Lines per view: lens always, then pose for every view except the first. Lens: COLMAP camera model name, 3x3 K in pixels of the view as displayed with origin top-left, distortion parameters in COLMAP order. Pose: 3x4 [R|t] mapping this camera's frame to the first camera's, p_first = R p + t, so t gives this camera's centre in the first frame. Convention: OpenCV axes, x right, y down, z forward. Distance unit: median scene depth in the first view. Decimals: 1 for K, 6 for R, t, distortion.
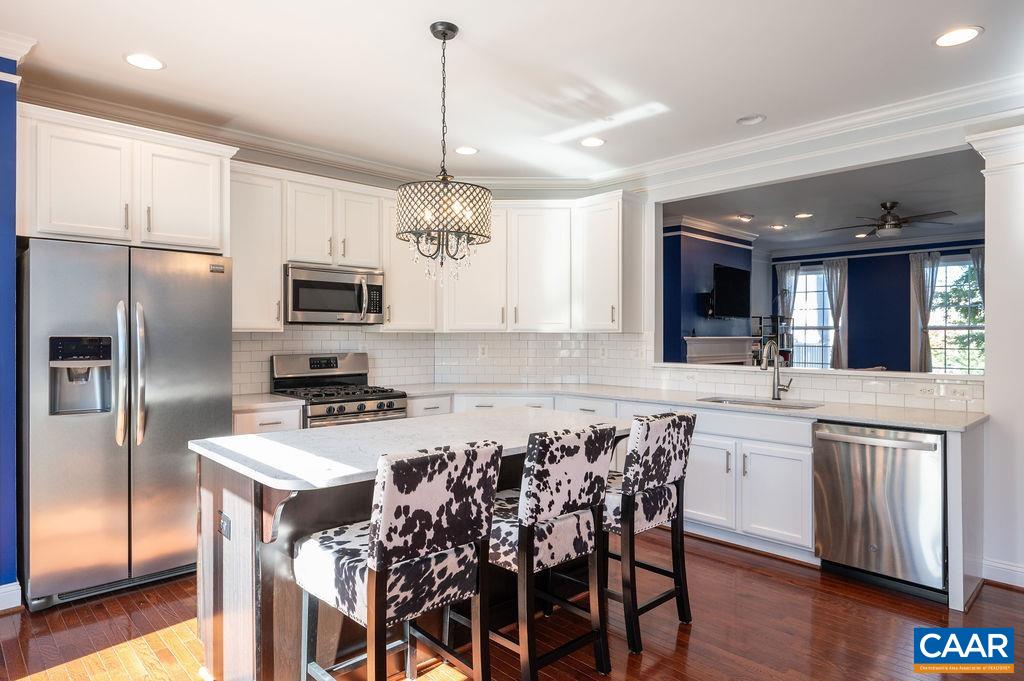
lens RADIAL K [[616.2, 0, 508.6], [0, 616.2, 338.9], [0, 0, 1]] dist [-0.001222, -0.000257]
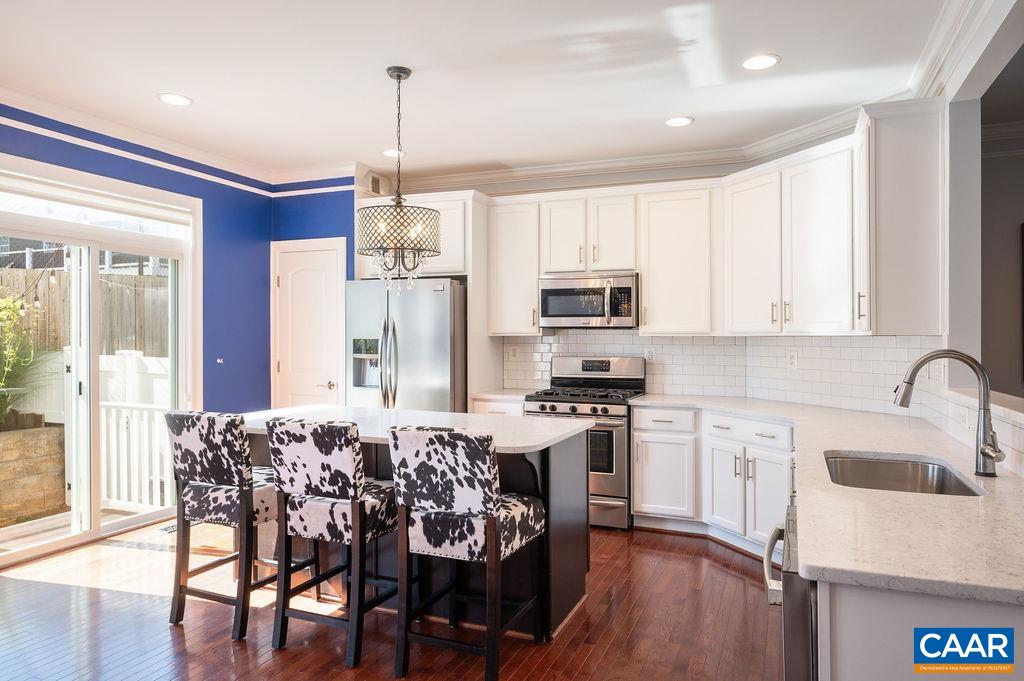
lens RADIAL K [[672.4, 0, 513.4], [0, 672.4, 338.1], [0, 0, 1]] dist [0.006415, -0.000460]
pose [[0.404734, -0.000309, -0.914435, 1.325367], [-0.009650, 0.999943, -0.004609, -0.002032], [0.914384, 0.010690, 0.404708, 0.807064]]
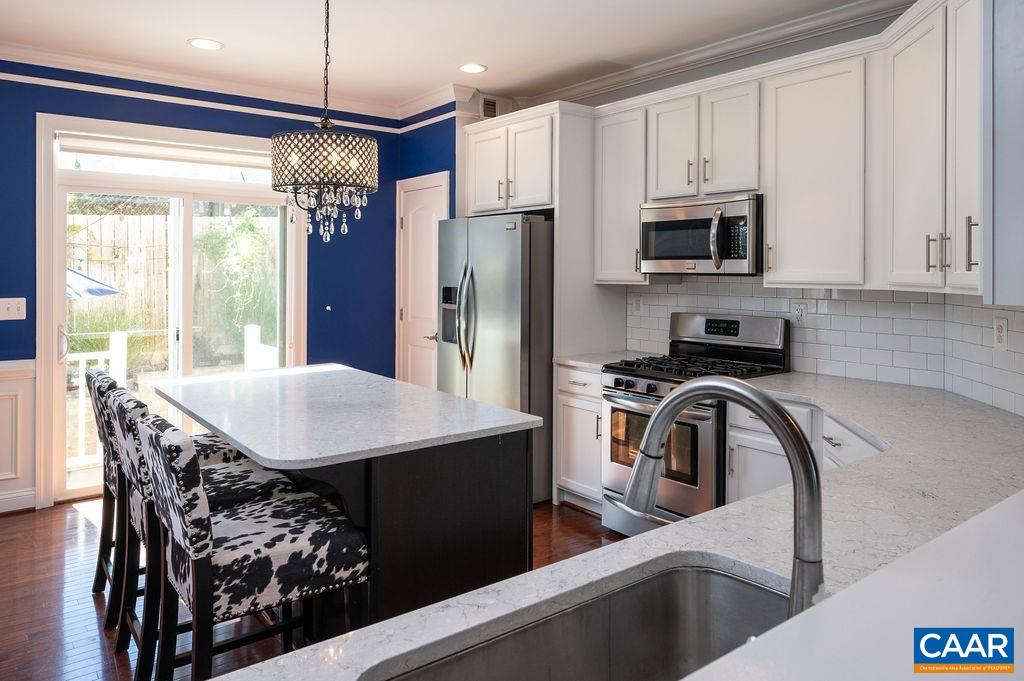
lens RADIAL K [[710.9, 0, 522.0], [0, 710.9, 272.2], [0, 0, 1]] dist [-0.006072, -0.000164]
pose [[-0.084335, 0.000063, -0.996437, 1.110857], [-0.008352, 0.999965, 0.000771, -0.049643], [0.996402, 0.008388, -0.084332, 1.623464]]
